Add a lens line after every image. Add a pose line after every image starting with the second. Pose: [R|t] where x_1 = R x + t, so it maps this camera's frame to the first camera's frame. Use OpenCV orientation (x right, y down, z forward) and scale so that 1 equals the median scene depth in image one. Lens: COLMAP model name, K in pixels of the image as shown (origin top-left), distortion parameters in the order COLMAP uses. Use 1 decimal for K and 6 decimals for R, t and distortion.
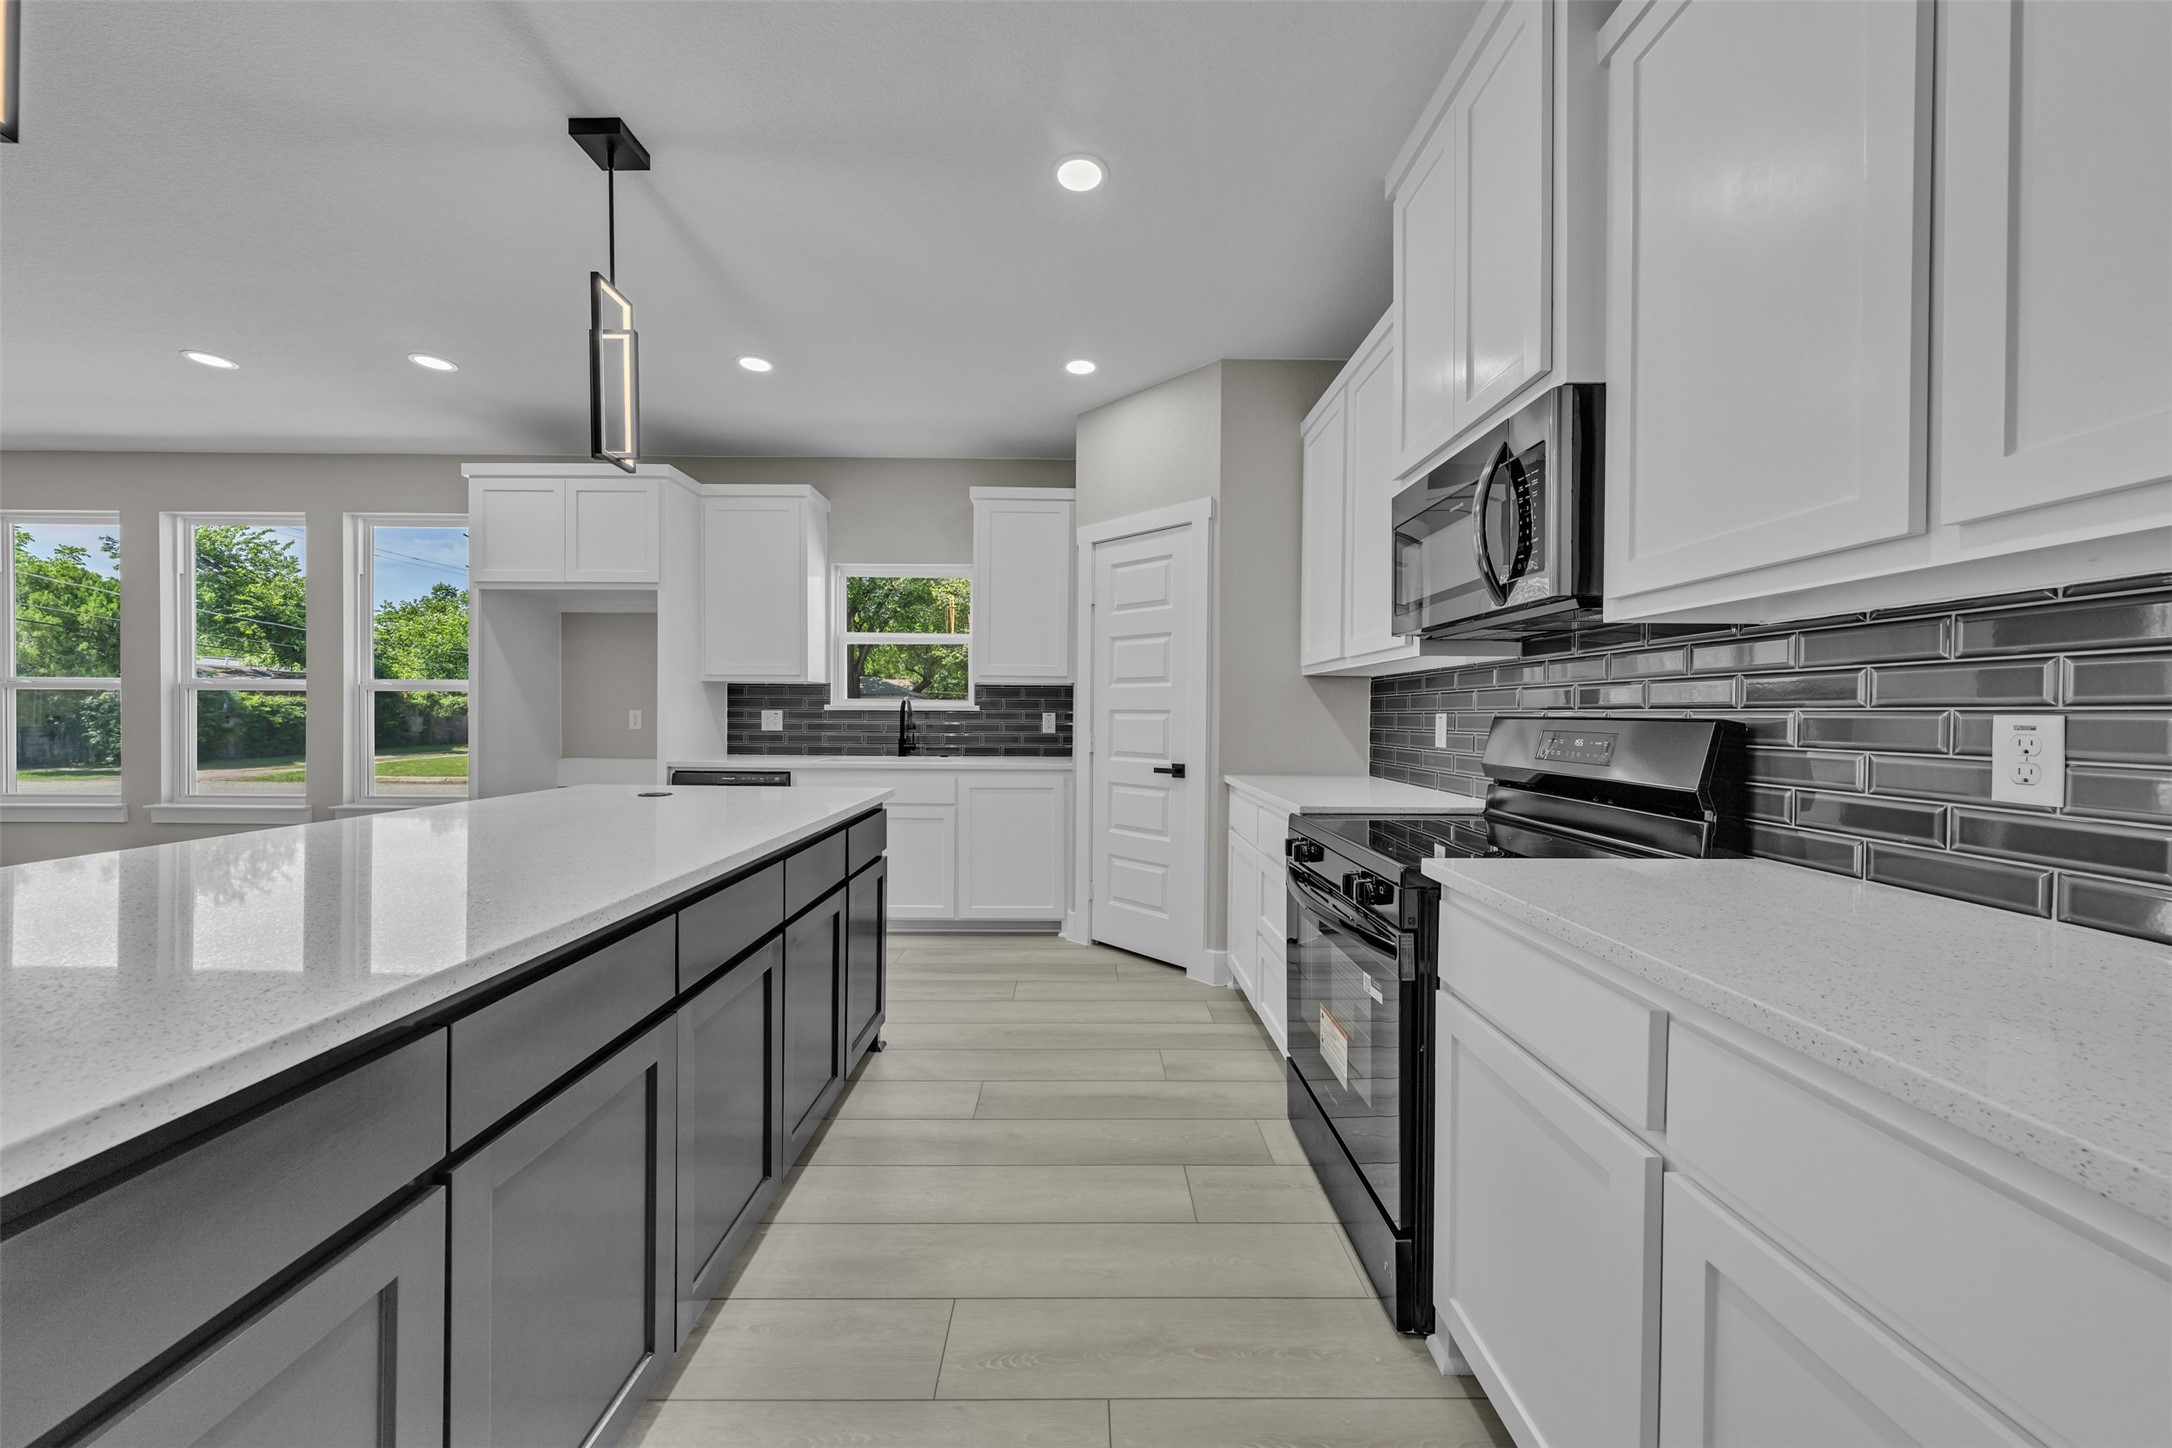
lens RADIAL K [[764.2, 0, 1086.0], [0, 764.2, 724.0], [0, 0, 1]] dist [0.000090, -0.000001]
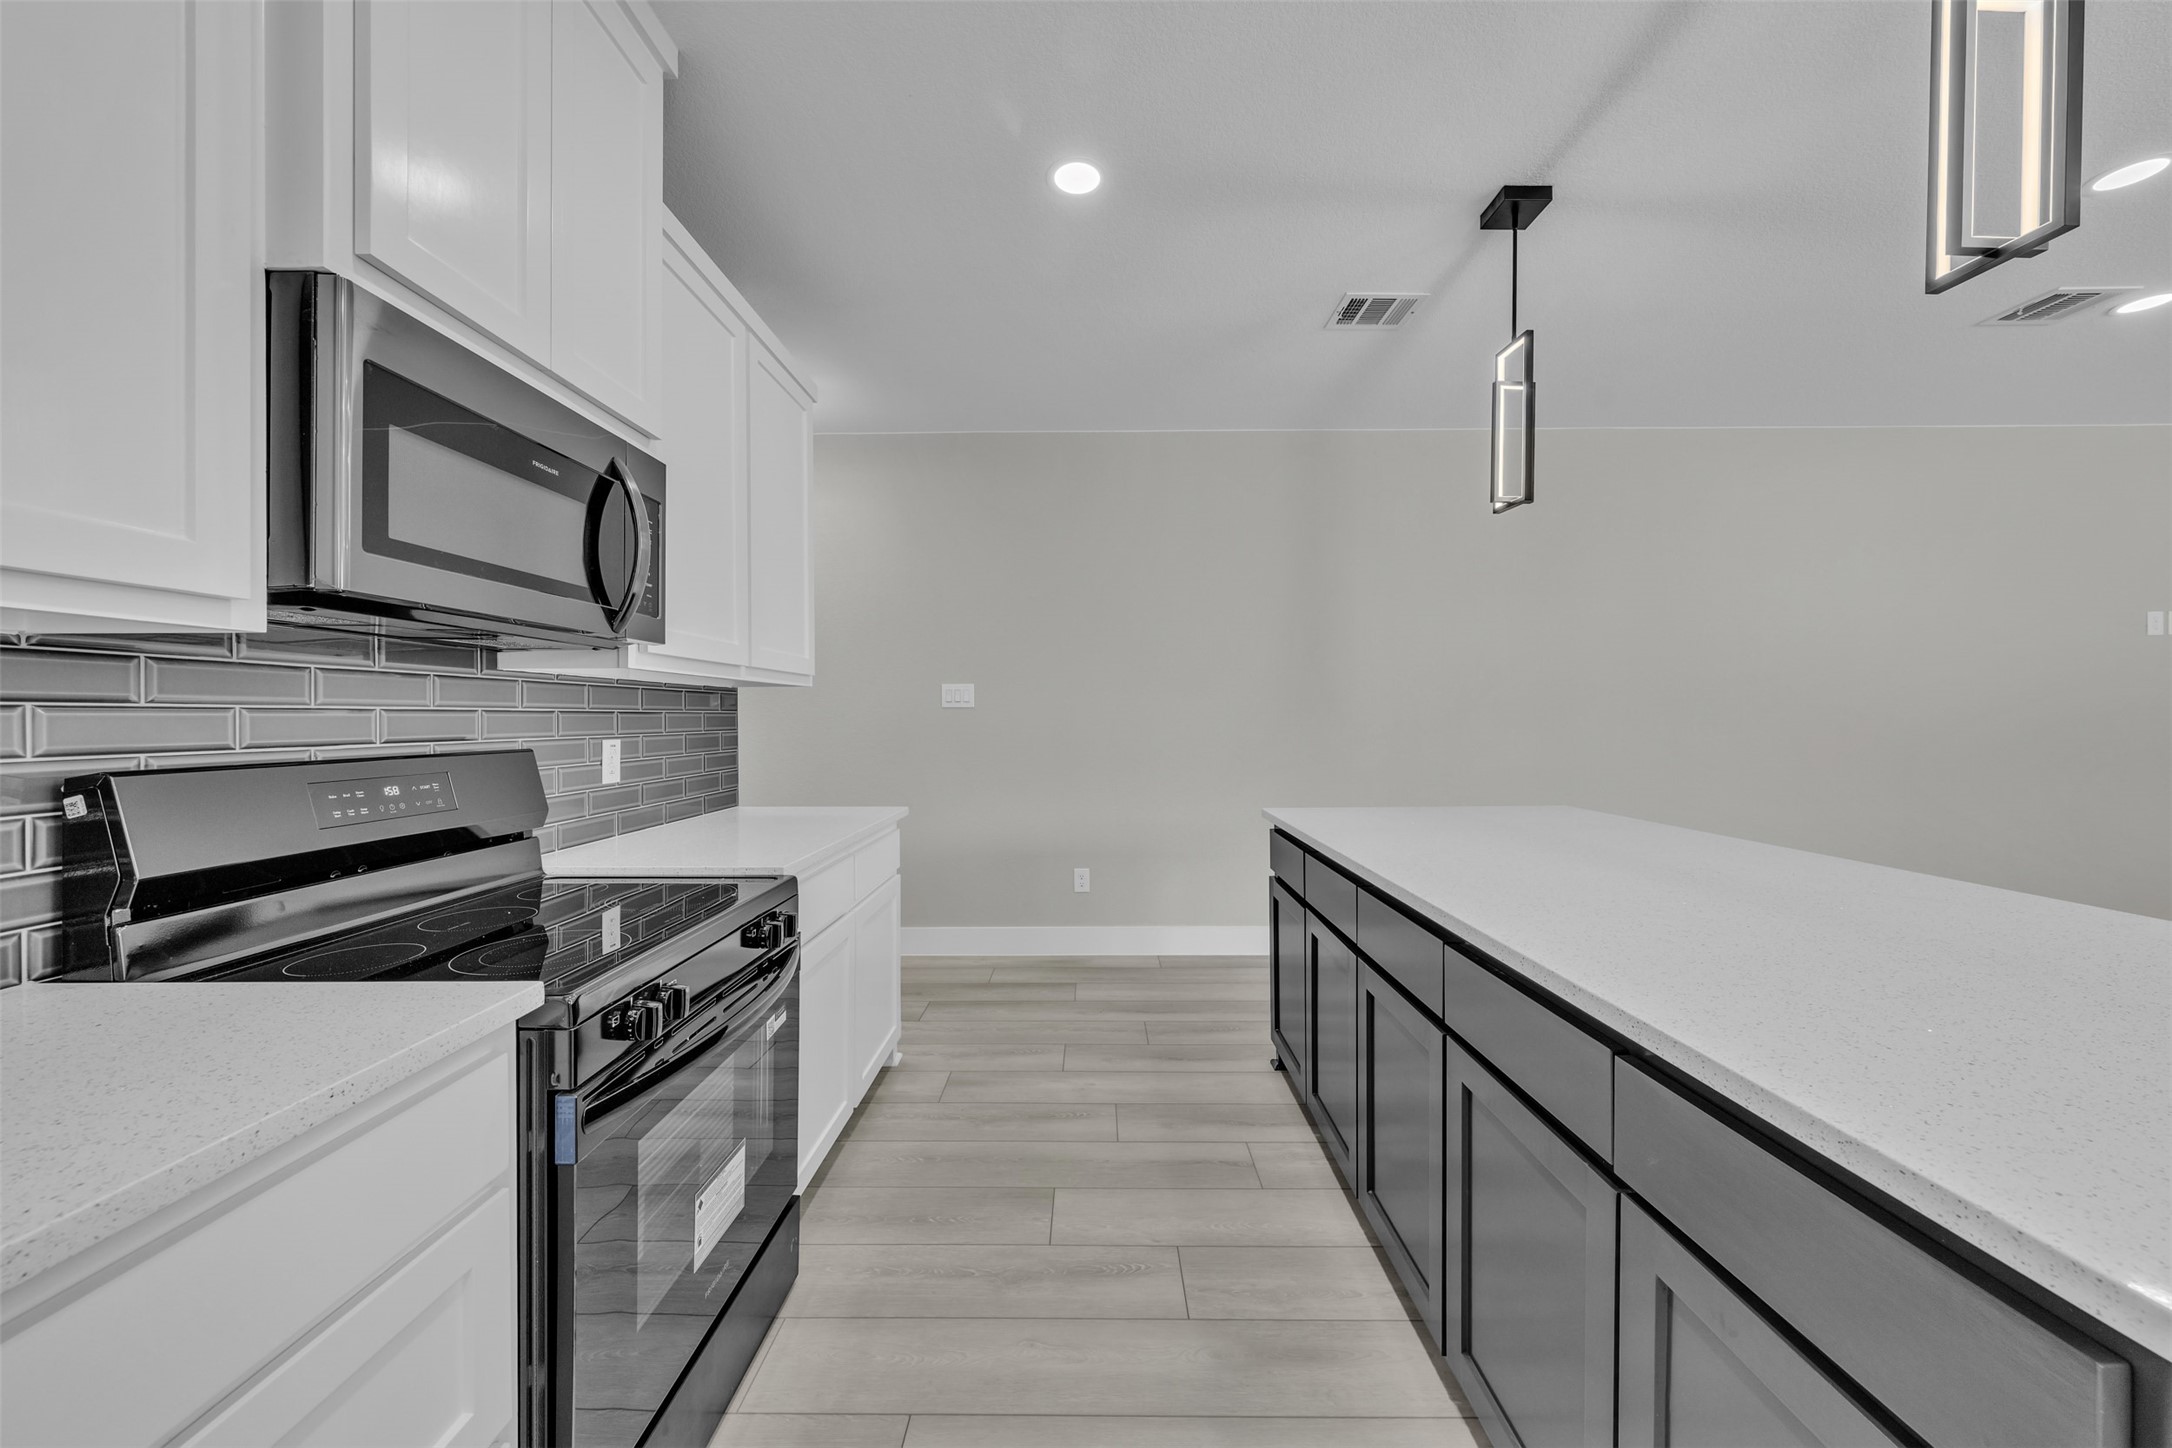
lens RADIAL K [[764.2, 0, 1086.0], [0, 764.2, 724.0], [0, 0, 1]] dist [0.000090, -0.000001]
pose [[-0.999816, -0.005003, 0.018522, -0.021682], [-0.004566, 0.999712, 0.023551, -0.031961], [-0.018634, 0.023462, -0.999551, 0.903646]]
